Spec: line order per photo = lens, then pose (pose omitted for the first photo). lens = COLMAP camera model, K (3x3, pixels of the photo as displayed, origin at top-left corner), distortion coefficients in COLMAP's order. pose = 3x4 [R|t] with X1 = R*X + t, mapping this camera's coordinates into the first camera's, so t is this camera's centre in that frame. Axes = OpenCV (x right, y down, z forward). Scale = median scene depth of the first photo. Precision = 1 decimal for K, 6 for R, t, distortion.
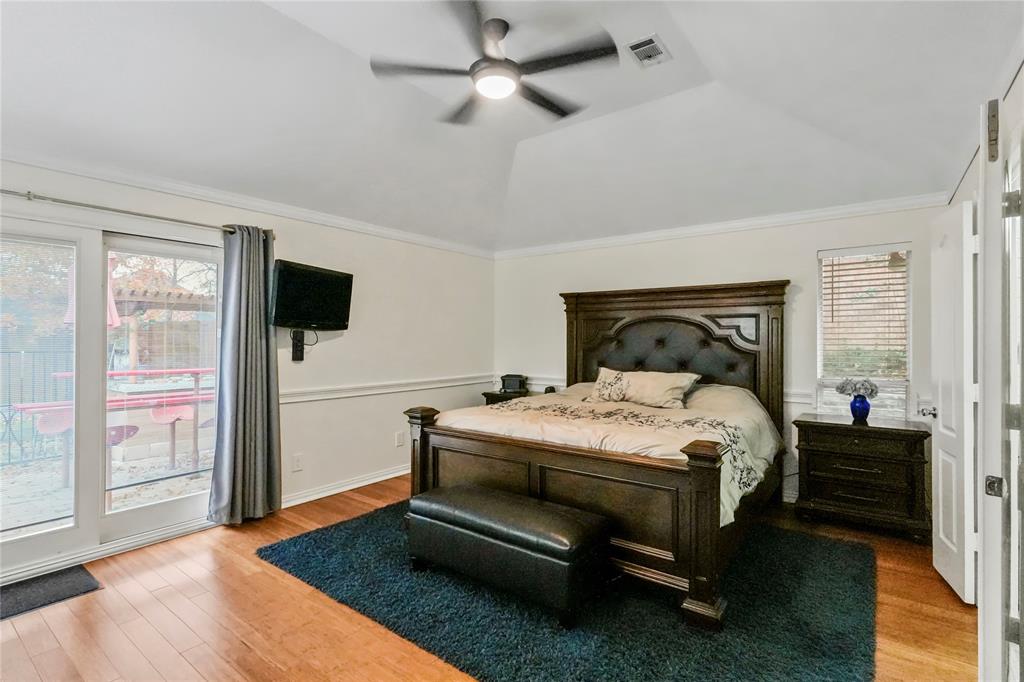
lens RADIAL K [[484.2, 0, 509.6], [0, 484.2, 339.0], [0, 0, 1]] dist [-0.011159, 0.003618]
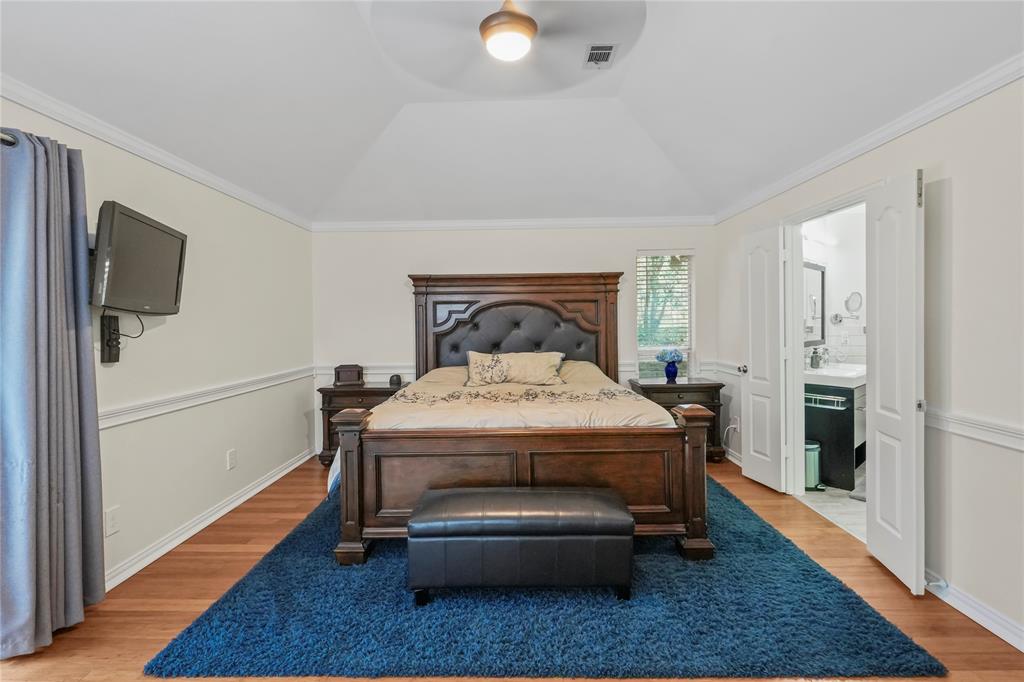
lens RADIAL K [[484.2, 0, 498.5], [0, 484.2, 328.1], [0, 0, 1]] dist [-0.011159, 0.003618]
pose [[0.809212, -0.020963, 0.587143, -0.401773], [0.015215, 0.999776, 0.014727, -0.002670], [-0.587320, -0.002984, 0.809349, 0.183776]]
